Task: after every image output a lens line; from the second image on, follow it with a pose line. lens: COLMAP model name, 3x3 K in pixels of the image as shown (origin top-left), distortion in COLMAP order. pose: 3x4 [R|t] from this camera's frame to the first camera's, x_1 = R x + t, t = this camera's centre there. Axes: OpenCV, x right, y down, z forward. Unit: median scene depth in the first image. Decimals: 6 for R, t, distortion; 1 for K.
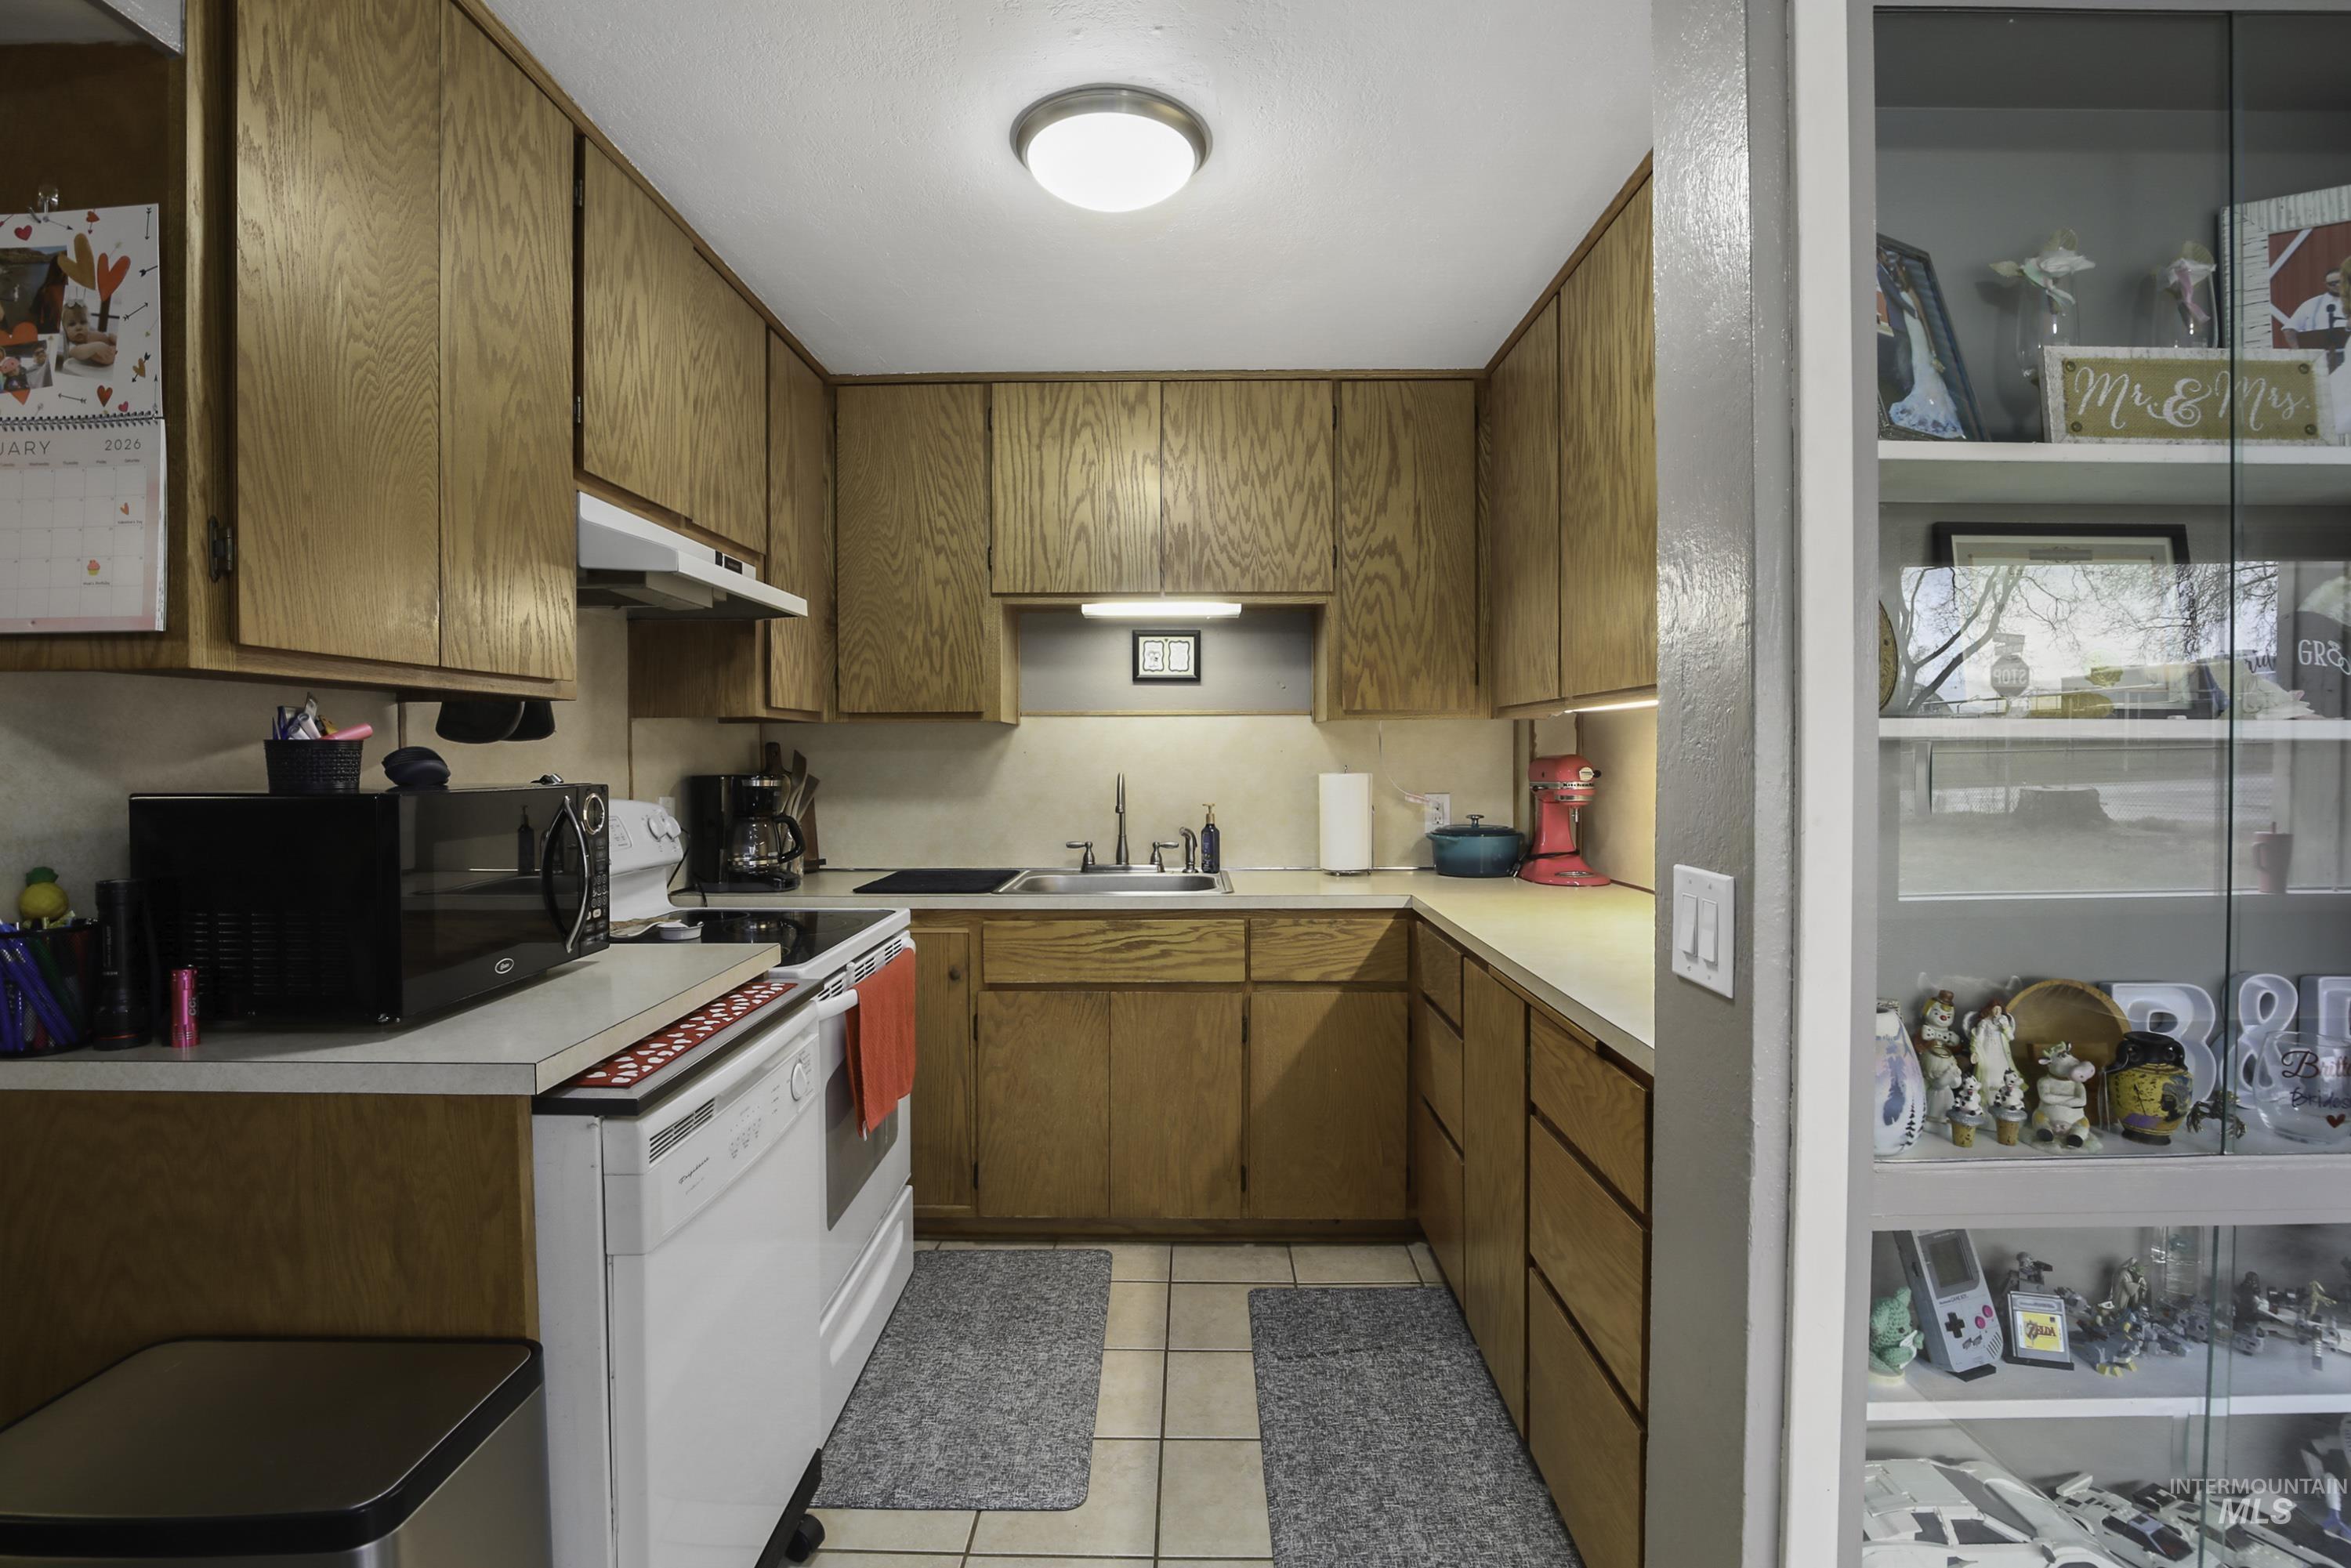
lens RADIAL K [[1096.5, 0, 1165.7], [0, 1096.5, 772.9], [0, 0, 1]] dist [-0.035906, 0.005690]
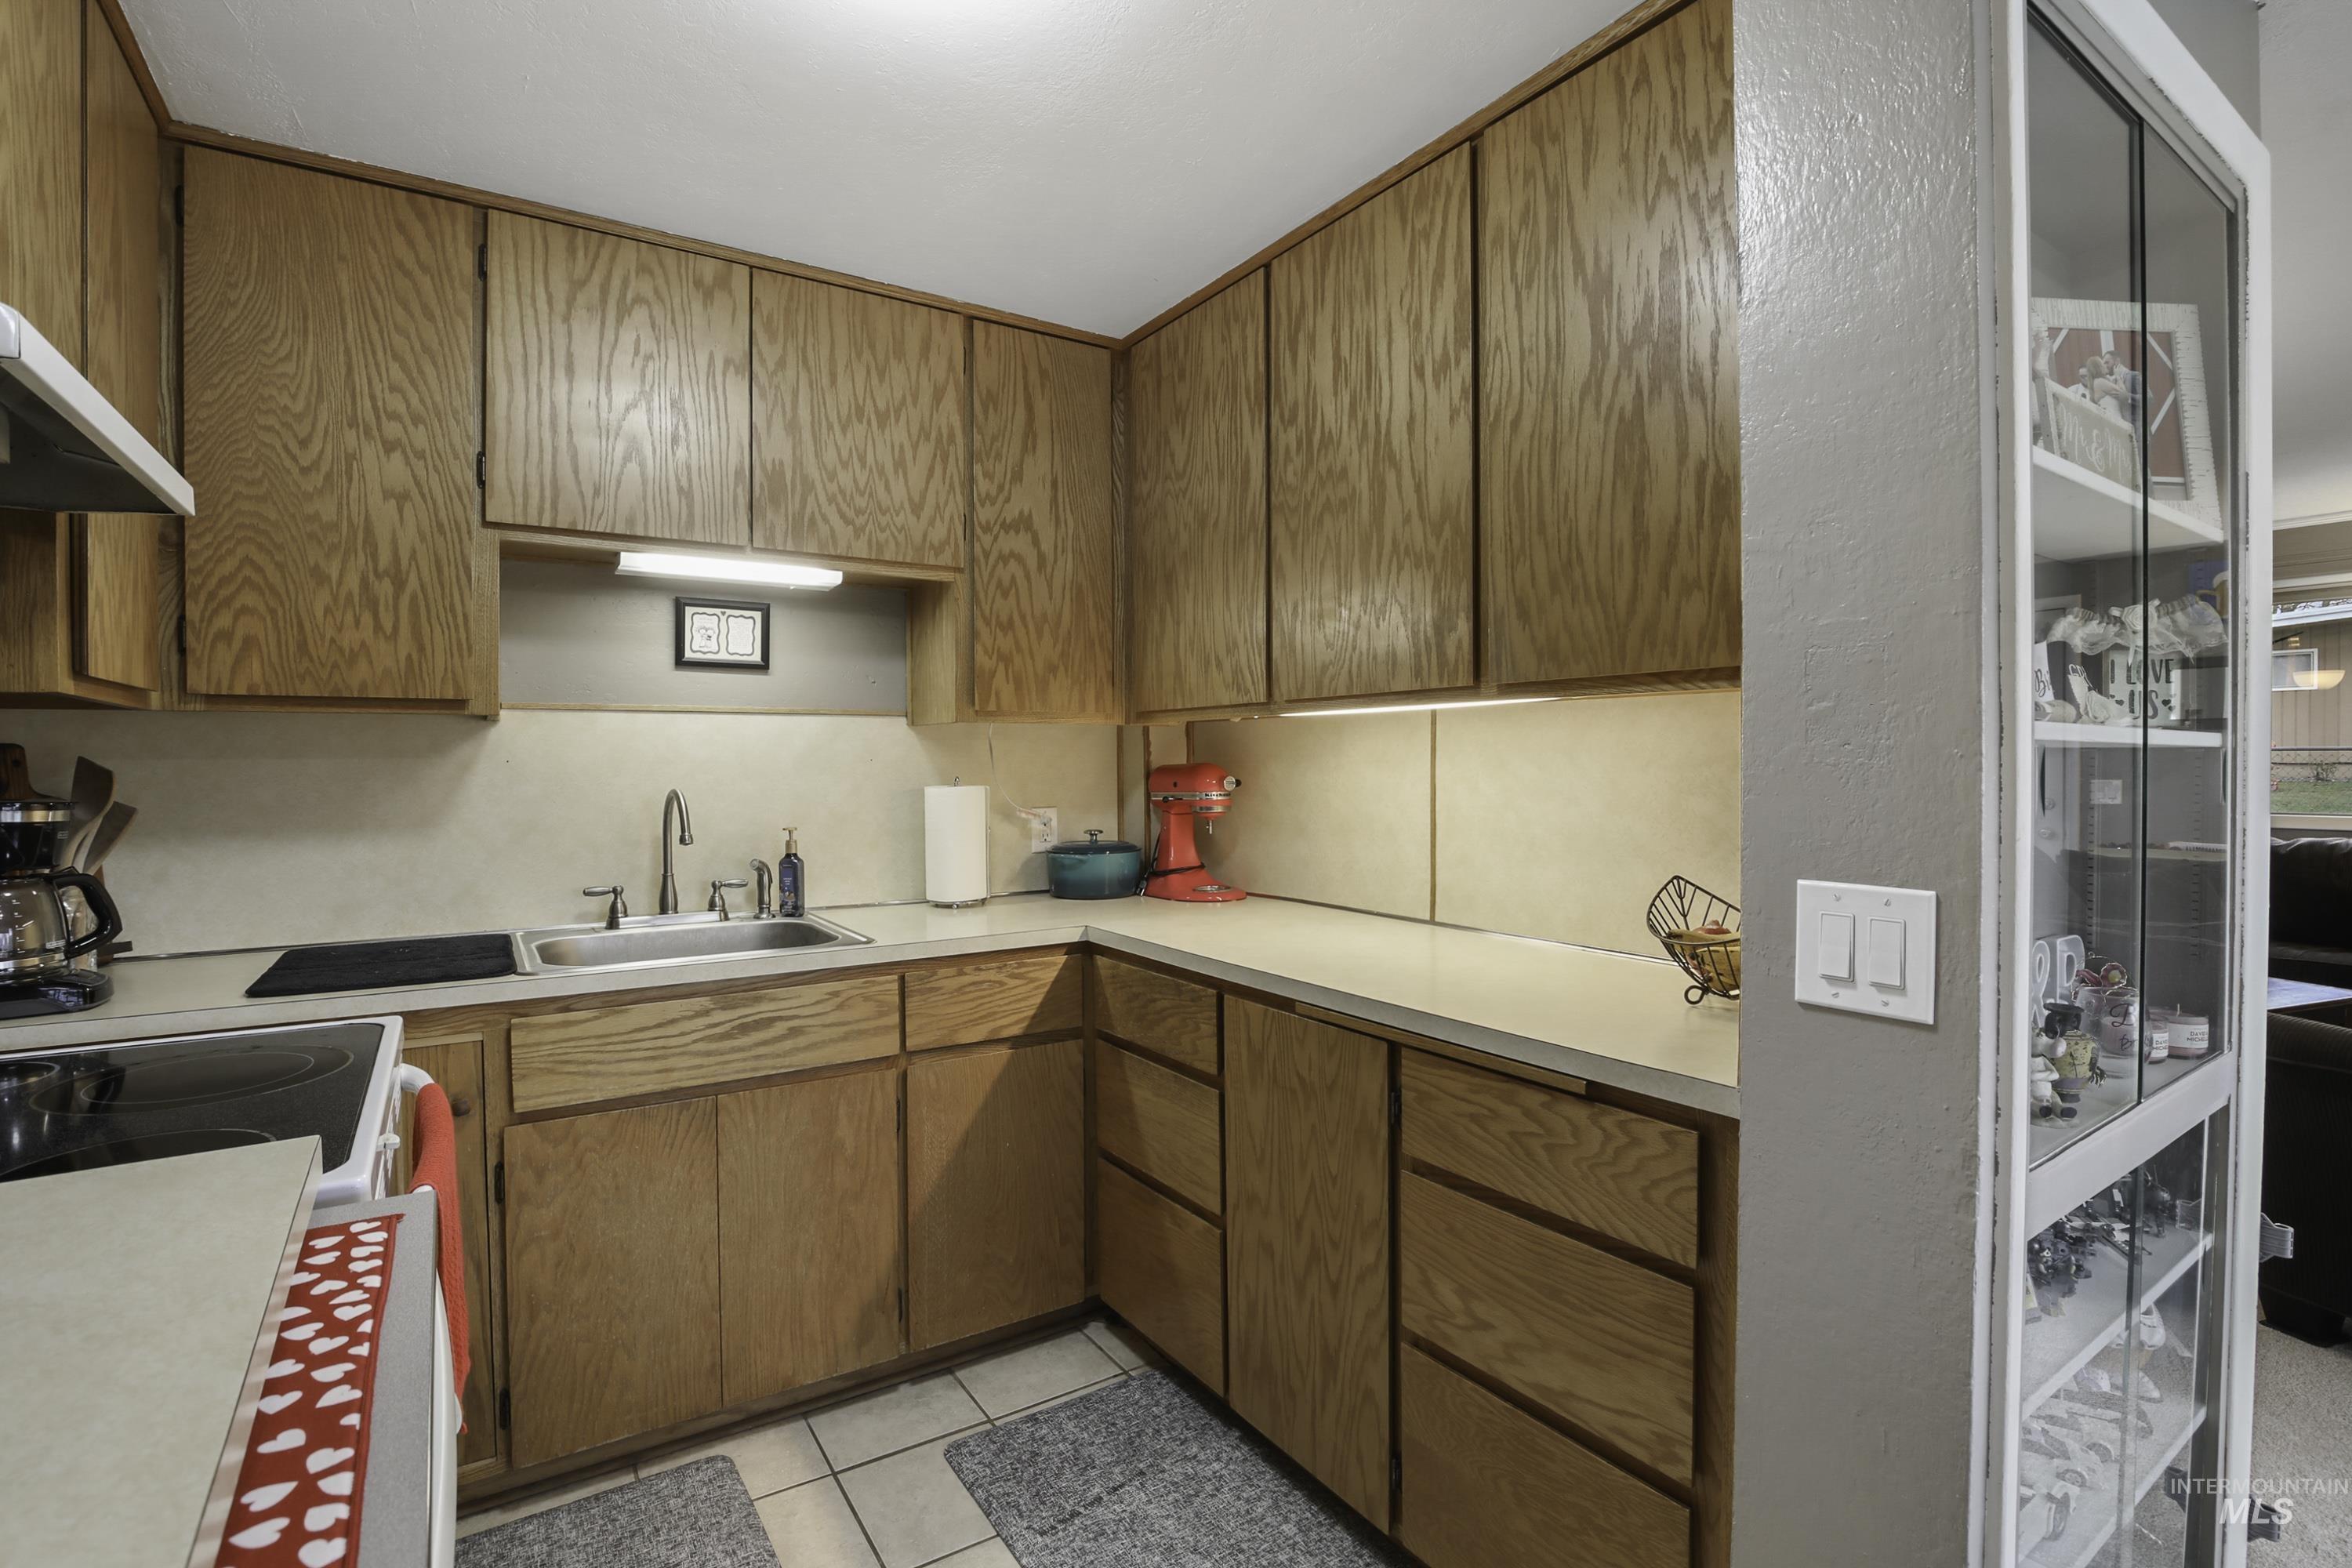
lens RADIAL K [[1097.0, 0, 1176.6], [0, 1097.0, 779.7], [0, 0, 1]] dist [-0.035906, 0.005690]
pose [[0.824775, -0.009096, 0.565388, -0.186482], [0.011727, 0.999931, -0.001019, -0.001787], [-0.565339, 0.007470, 0.824825, 0.222958]]
